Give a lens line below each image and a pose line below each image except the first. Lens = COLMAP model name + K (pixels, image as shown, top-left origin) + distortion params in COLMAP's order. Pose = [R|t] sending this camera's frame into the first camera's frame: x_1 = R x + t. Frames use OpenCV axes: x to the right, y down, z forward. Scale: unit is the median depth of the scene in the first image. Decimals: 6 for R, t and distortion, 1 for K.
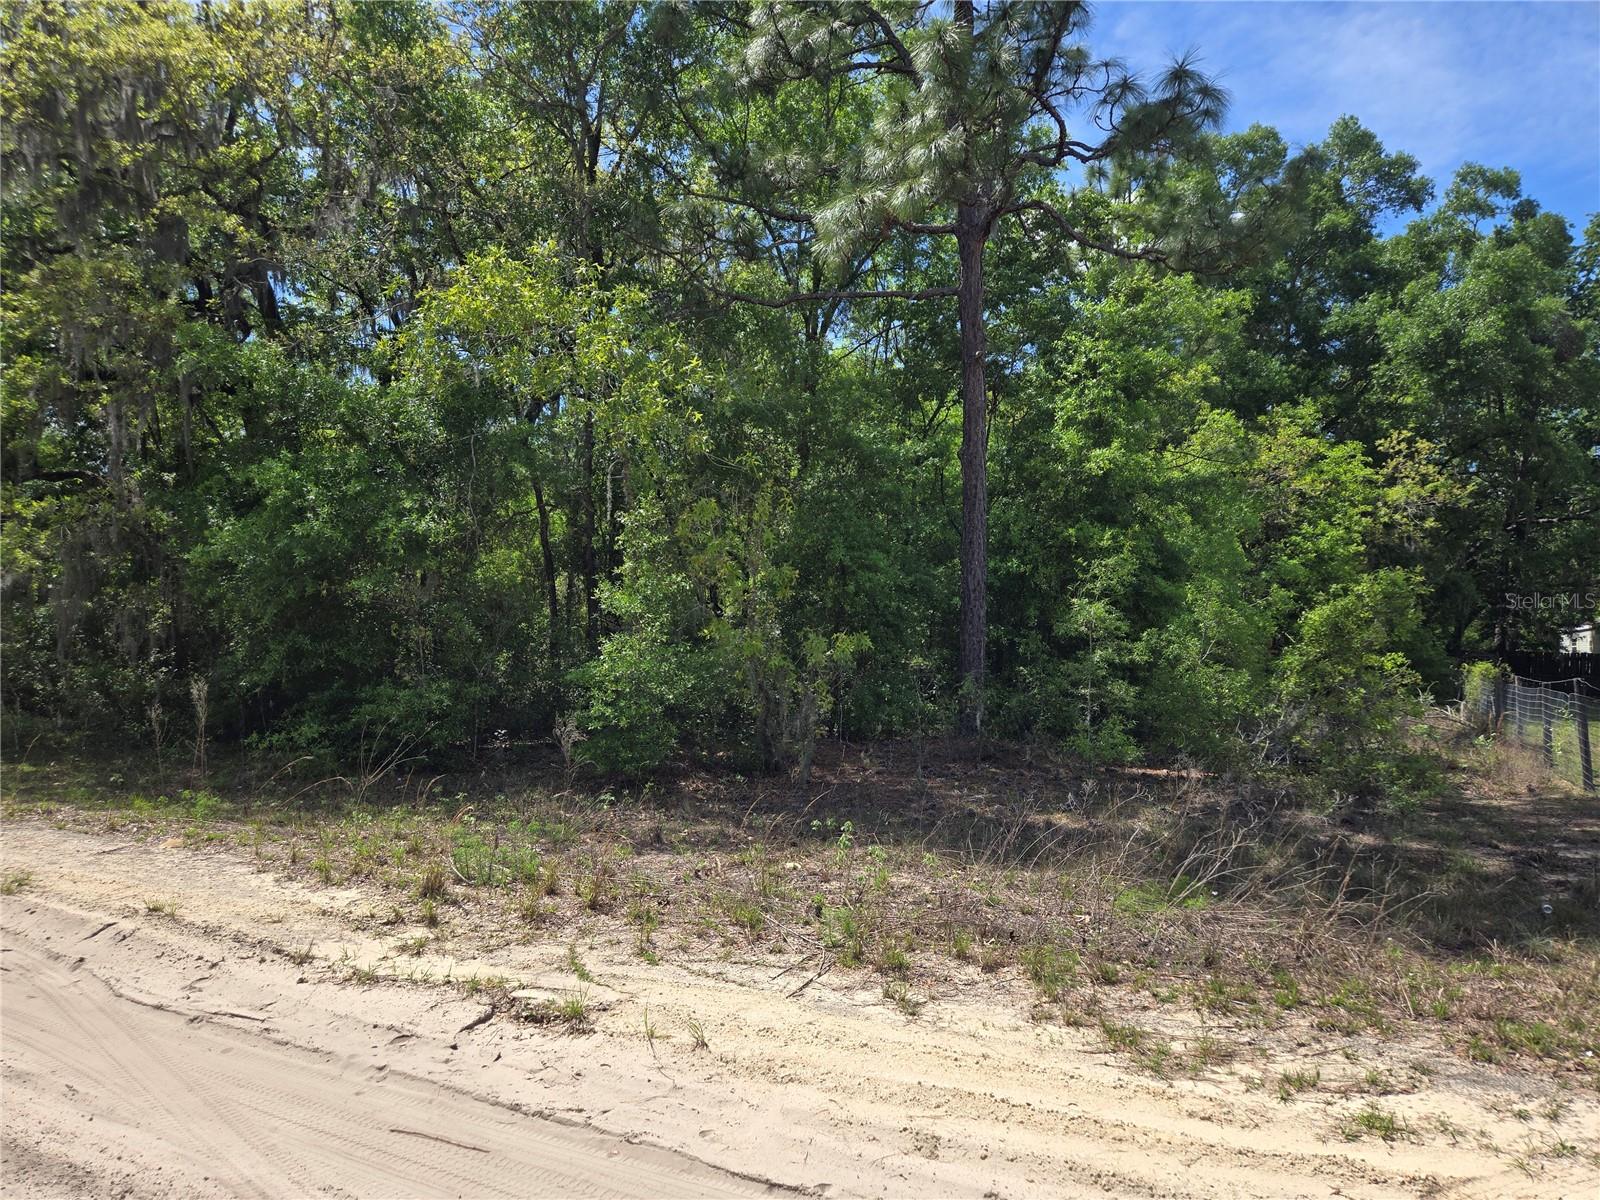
lens RADIAL K [[1090.8, 0, 803.5], [0, 1090.8, 609.7], [0, 0, 1]] dist [0.075539, -0.082141]
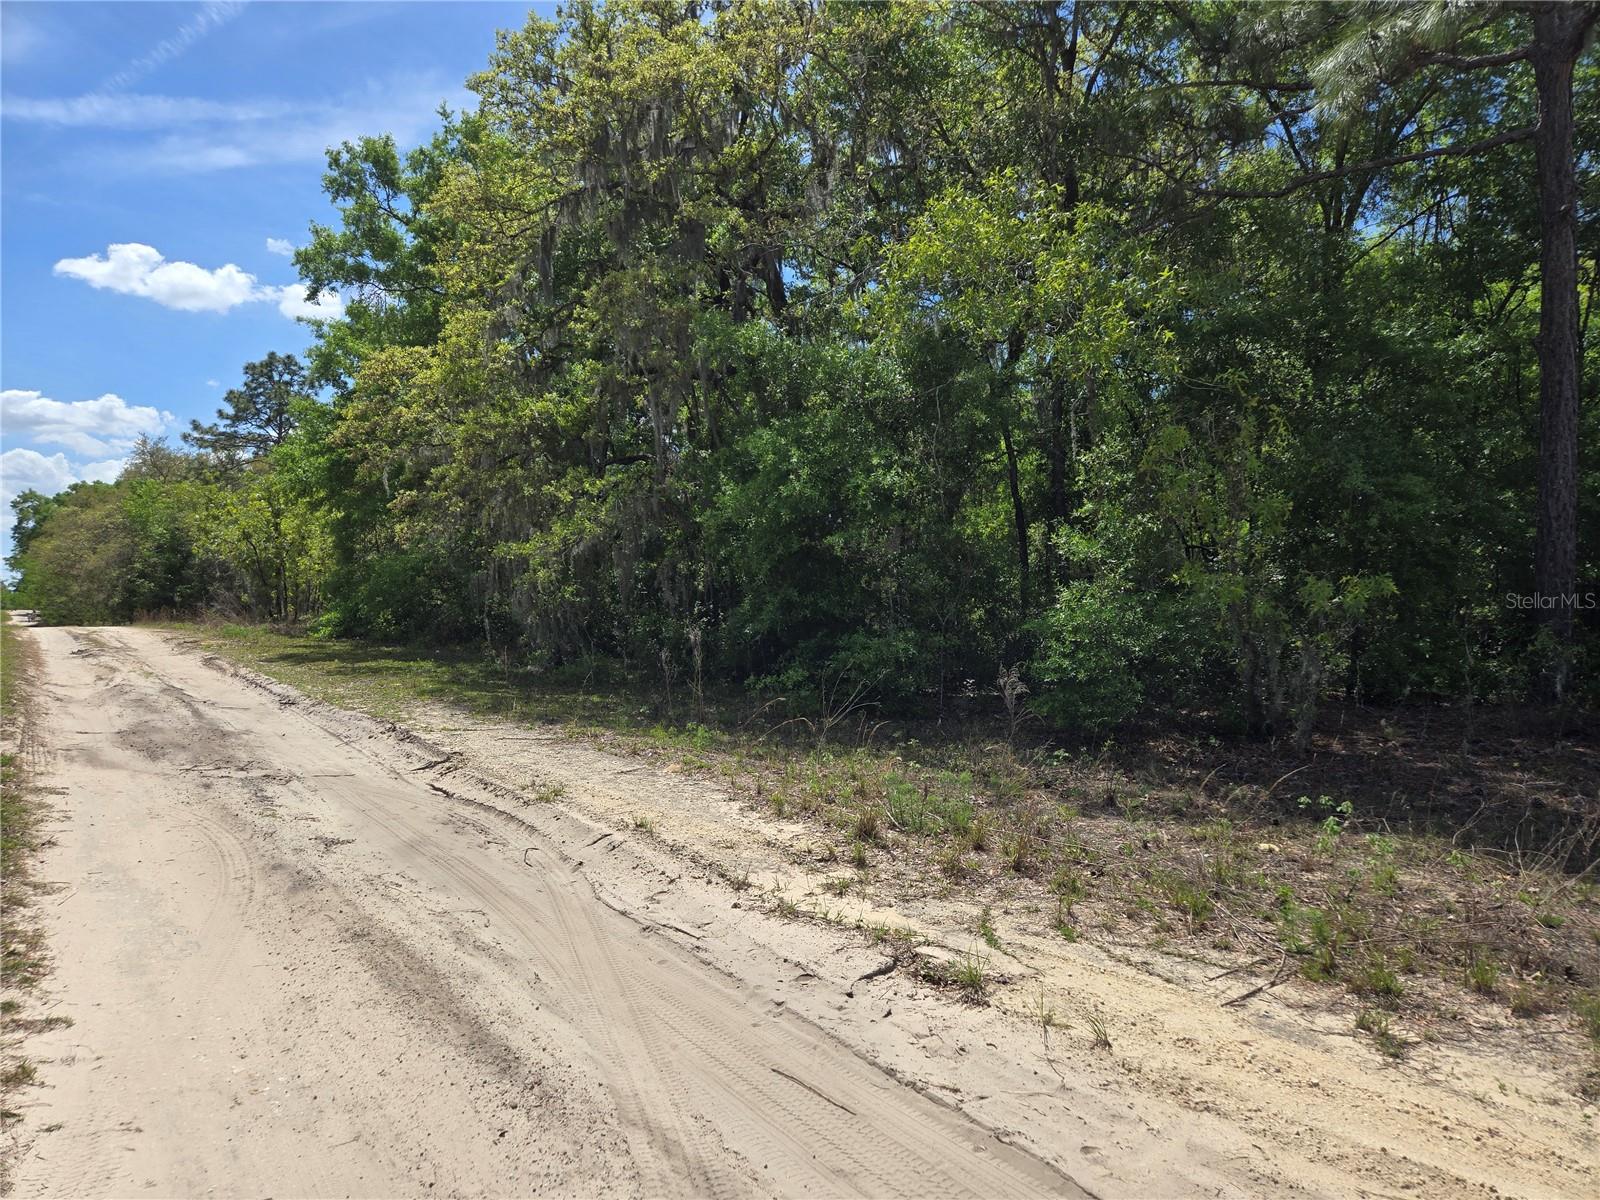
lens RADIAL K [[1050.9, 0, 800.6], [0, 1050.9, 621.7], [0, 0, 1]] dist [0.072379, -0.069852]
pose [[0.880298, 0.000719, -0.474421, 0.065182], [0.023861, 0.998666, 0.045789, 0.012181], [0.473821, -0.051628, 0.879107, 0.112296]]
